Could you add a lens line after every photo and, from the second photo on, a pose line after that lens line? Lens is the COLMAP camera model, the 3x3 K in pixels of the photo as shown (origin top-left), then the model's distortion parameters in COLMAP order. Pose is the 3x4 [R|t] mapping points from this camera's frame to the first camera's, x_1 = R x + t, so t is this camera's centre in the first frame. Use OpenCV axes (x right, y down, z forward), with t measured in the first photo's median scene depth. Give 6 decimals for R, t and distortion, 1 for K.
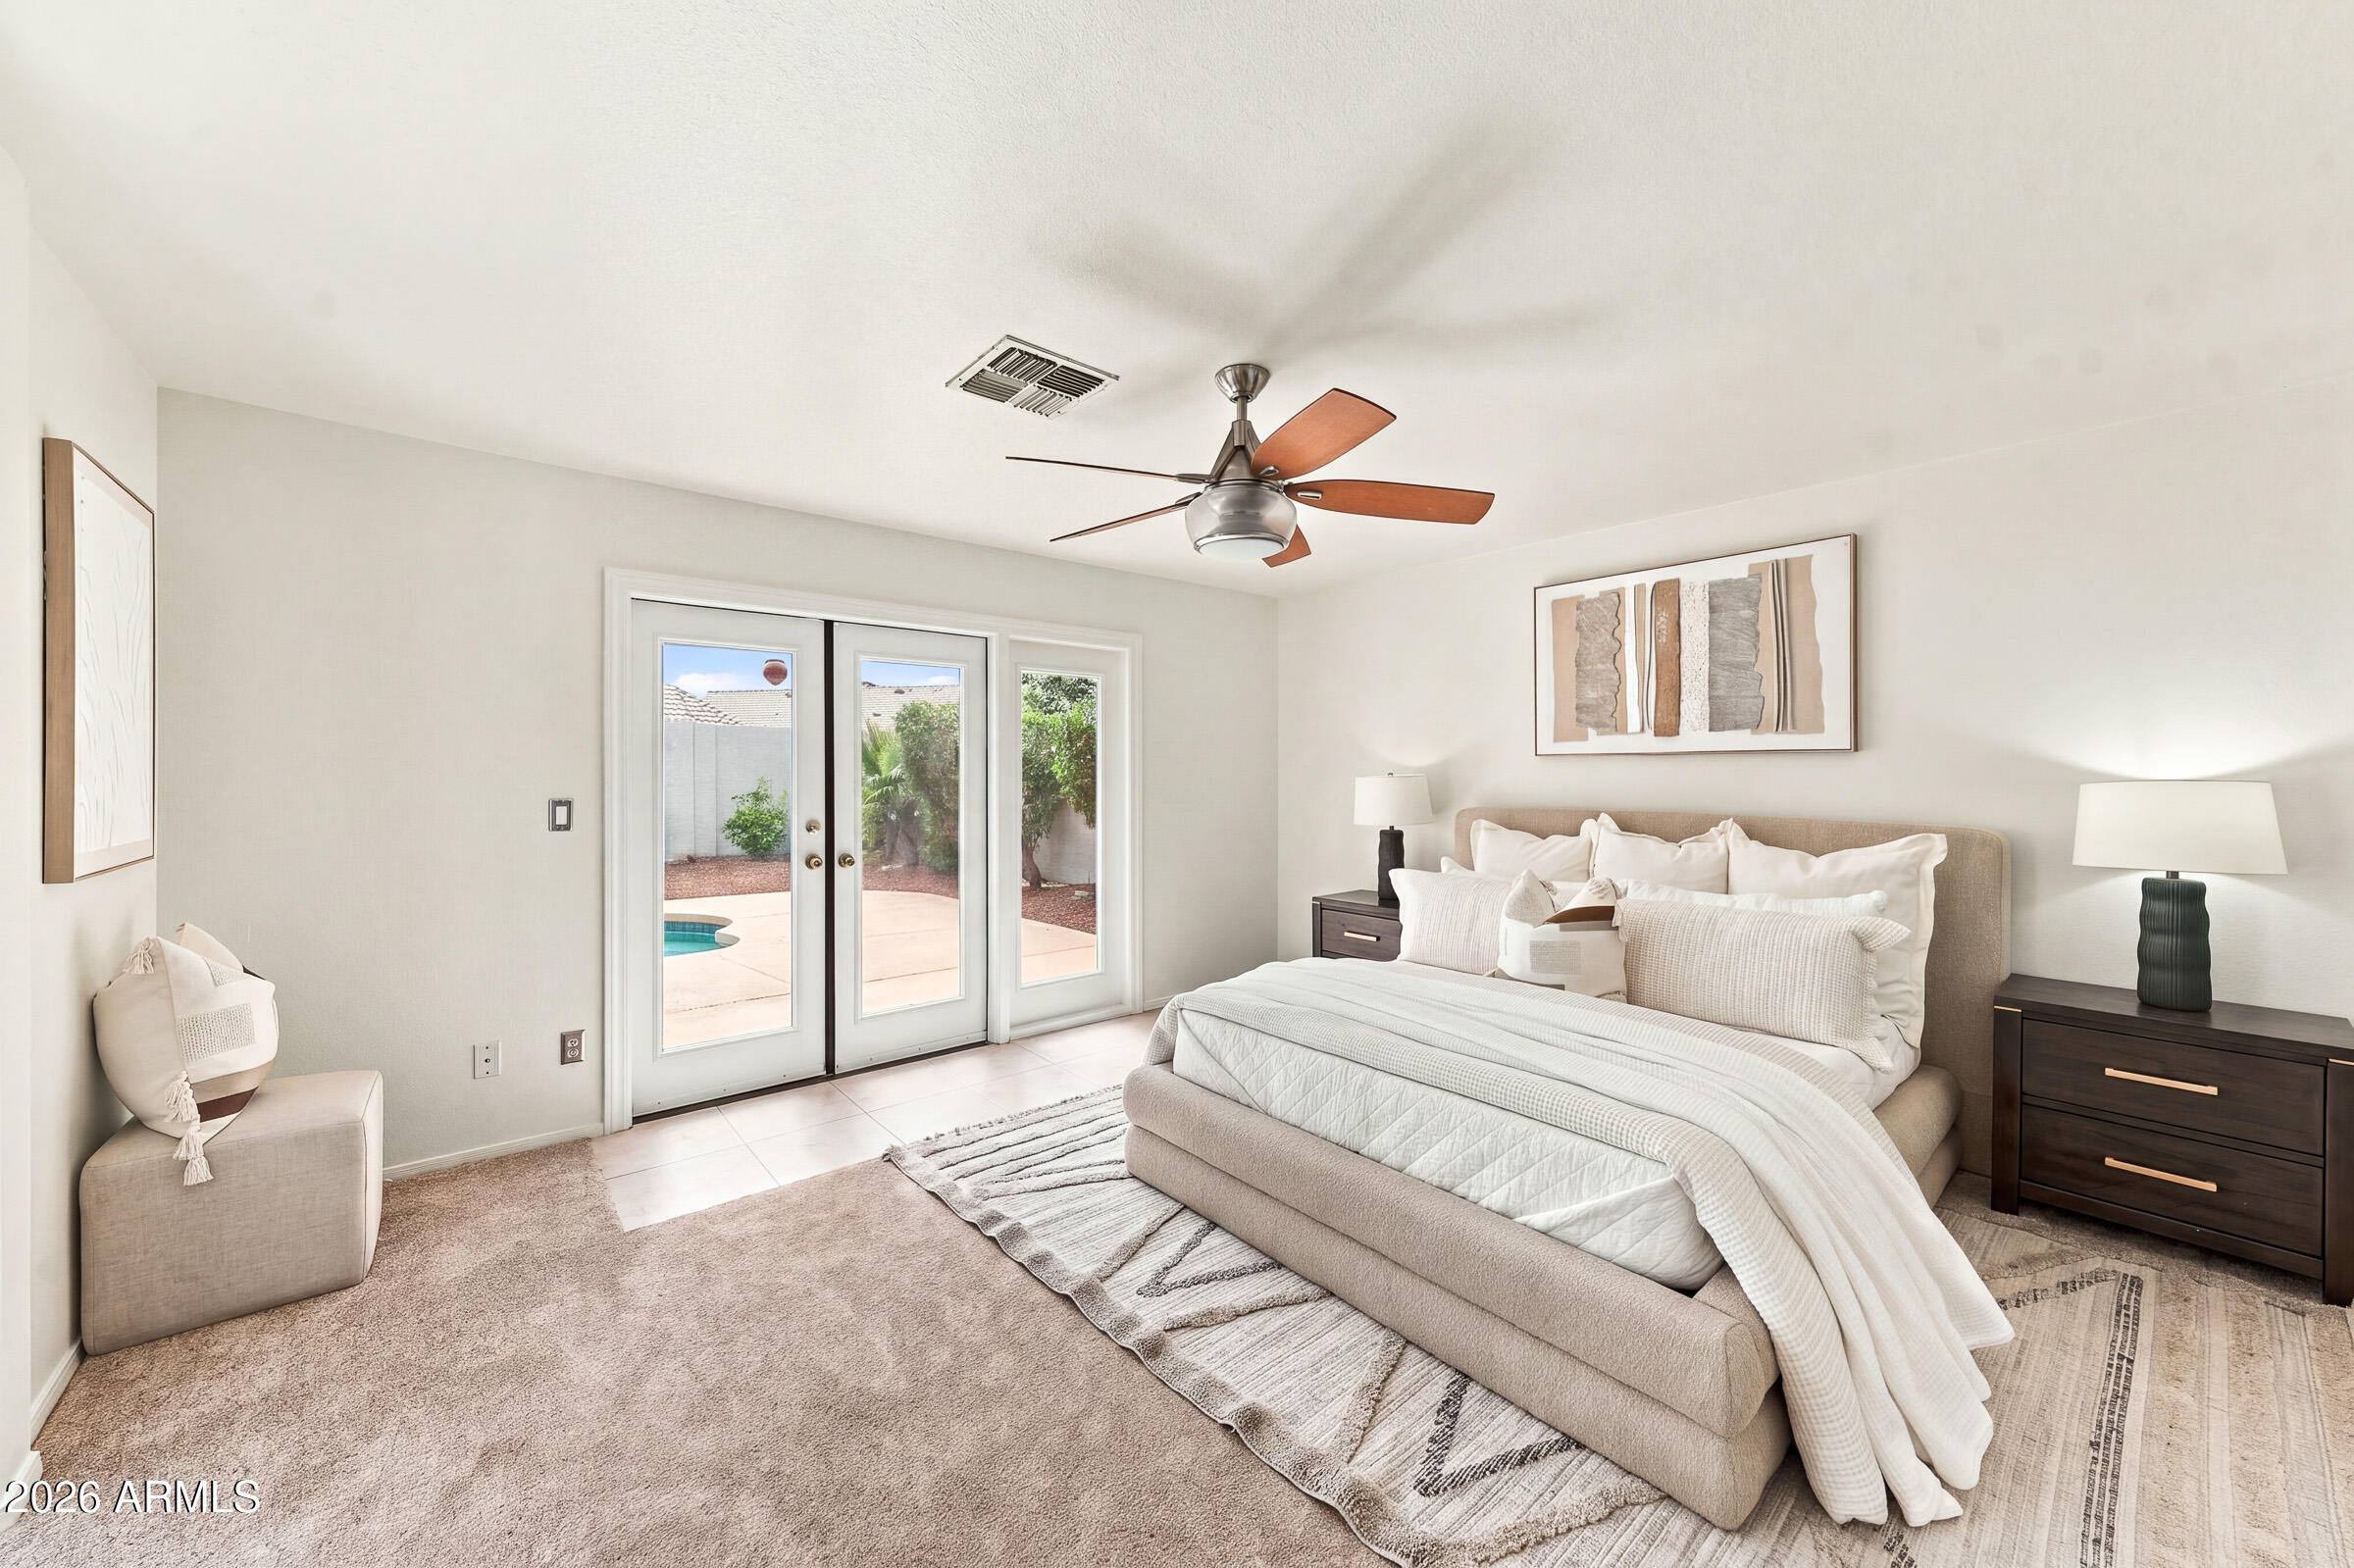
lens RADIAL K [[866.4, 0, 1183.5], [0, 866.4, 777.3], [0, 0, 1]] dist [-0.001811, -0.000122]
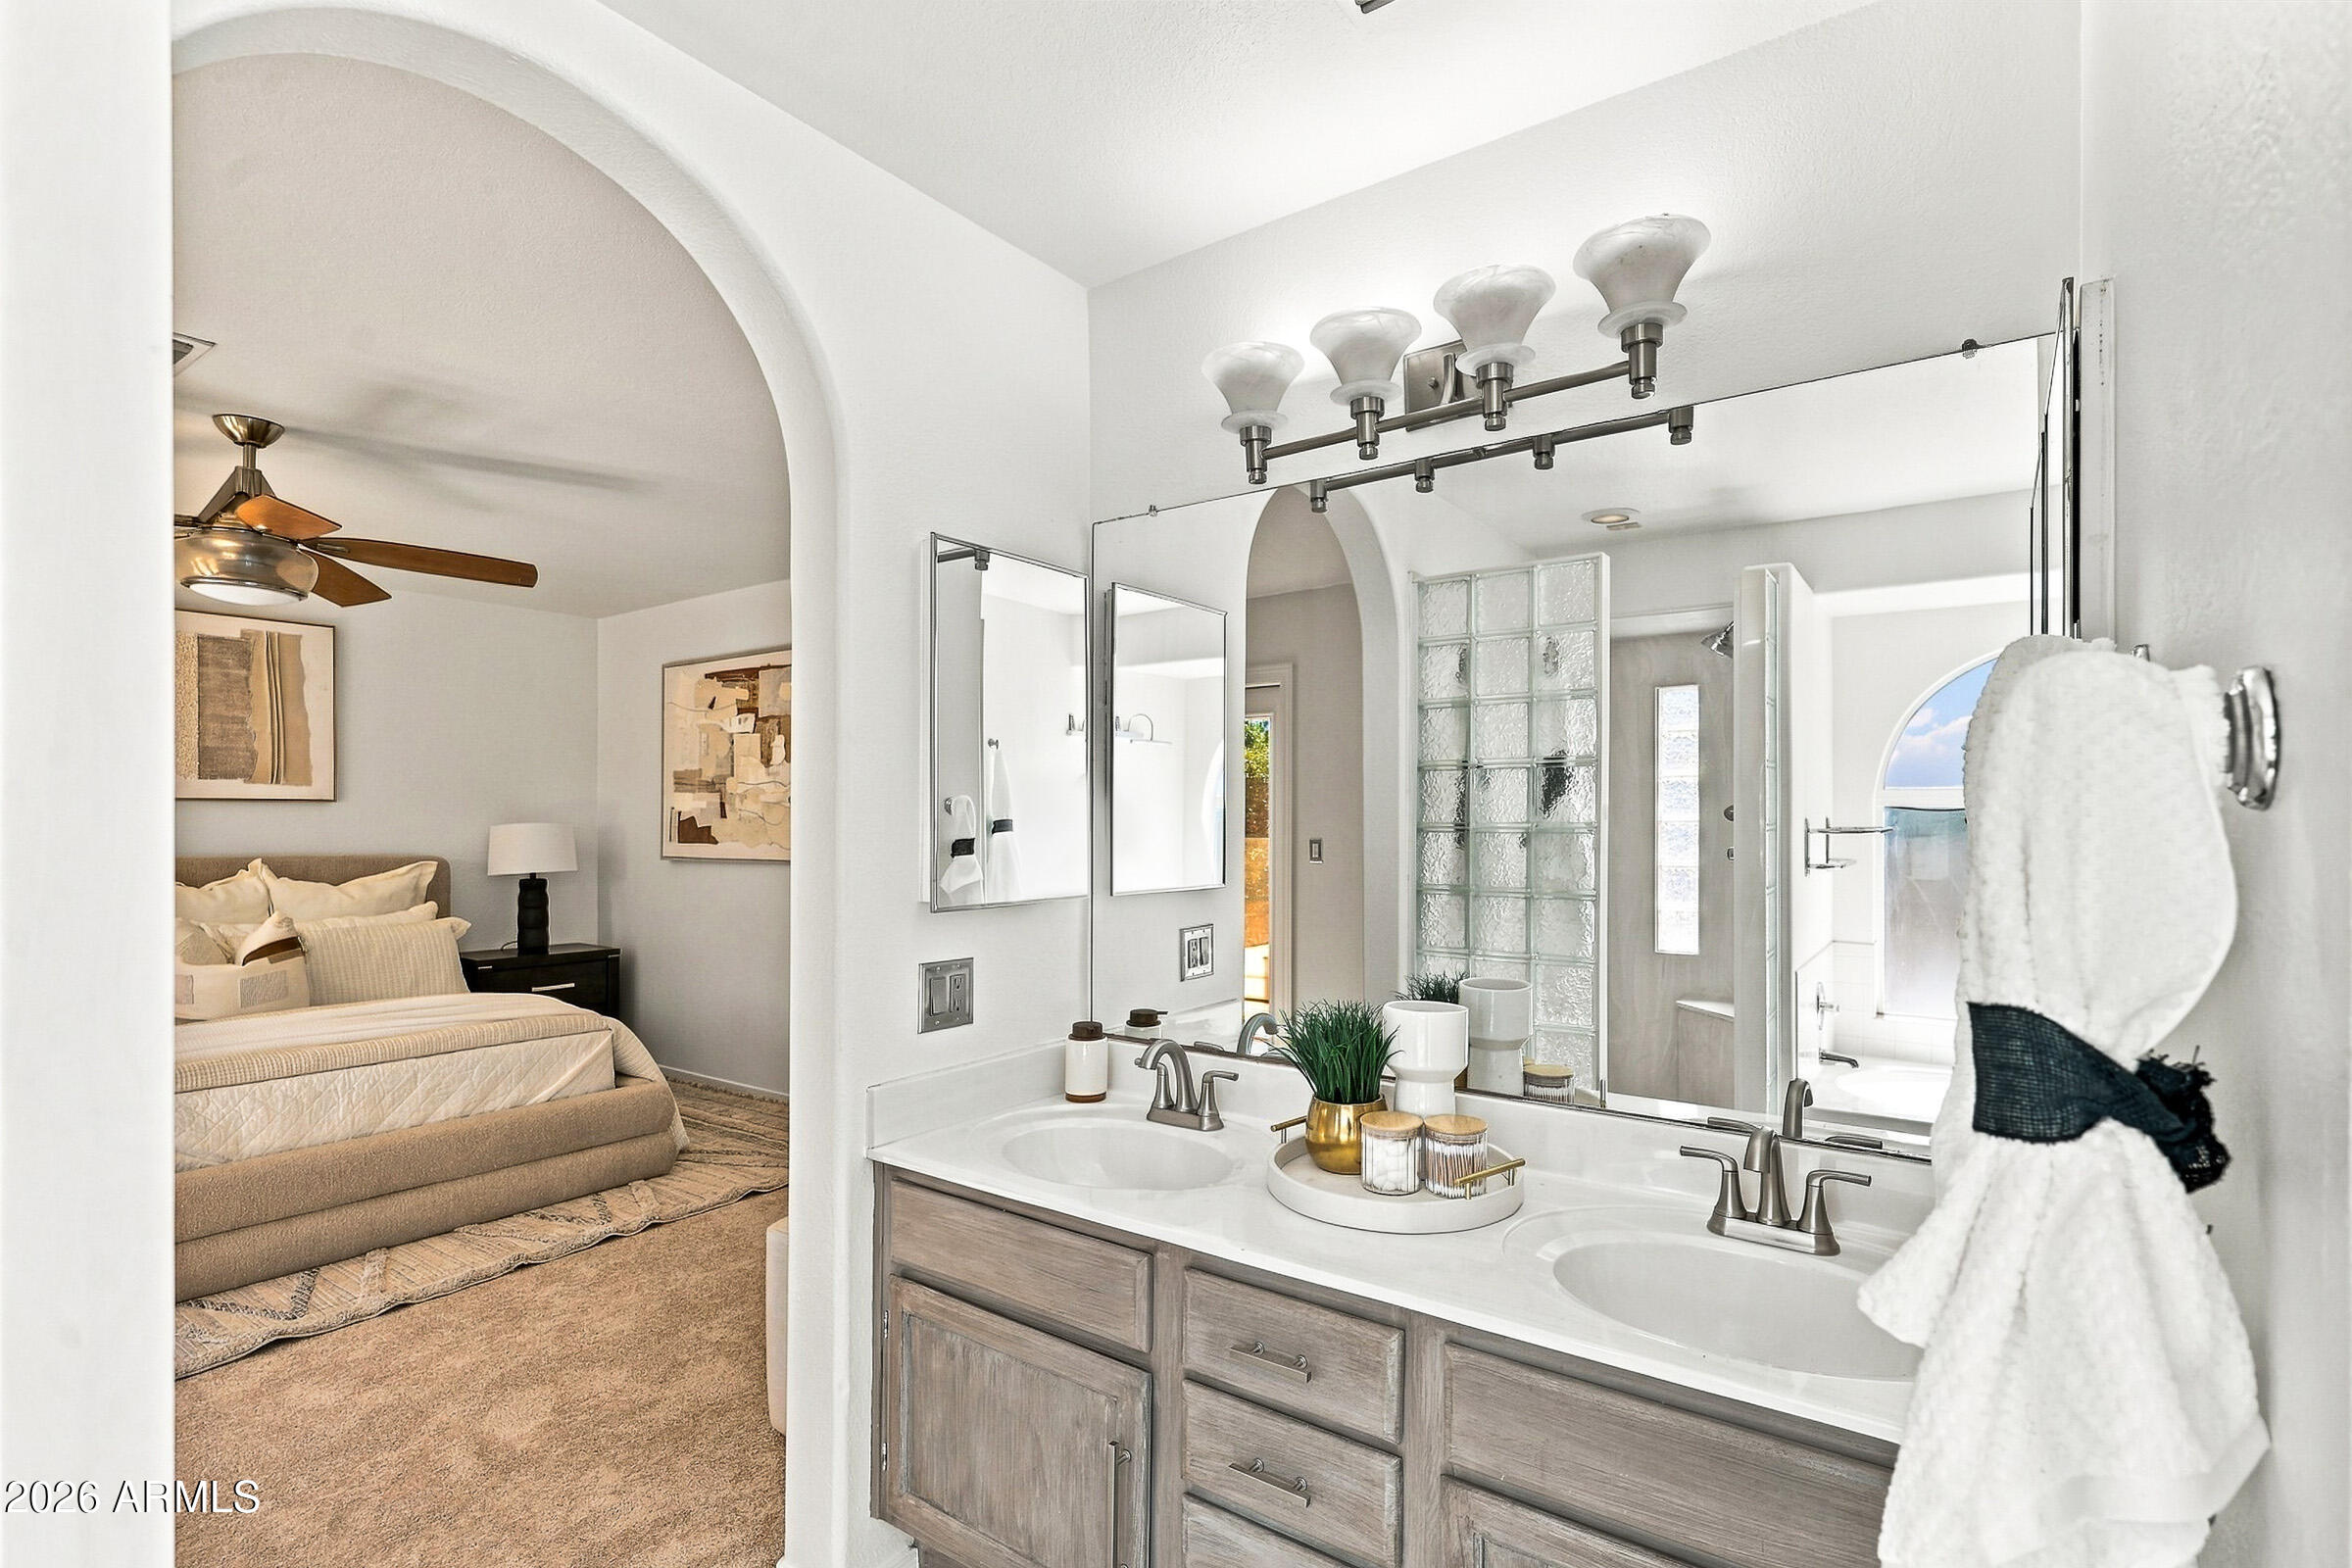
lens RADIAL K [[1118.2, 0, 1177.8], [0, 1118.2, 802.7], [0, 0, 1]] dist [0.002029, 0.000043]
pose [[-0.228377, 0.014068, 0.973471, -1.202176], [0.000719, 0.999898, -0.014282, -0.005351], [-0.973572, -0.002562, -0.228364, 0.201373]]
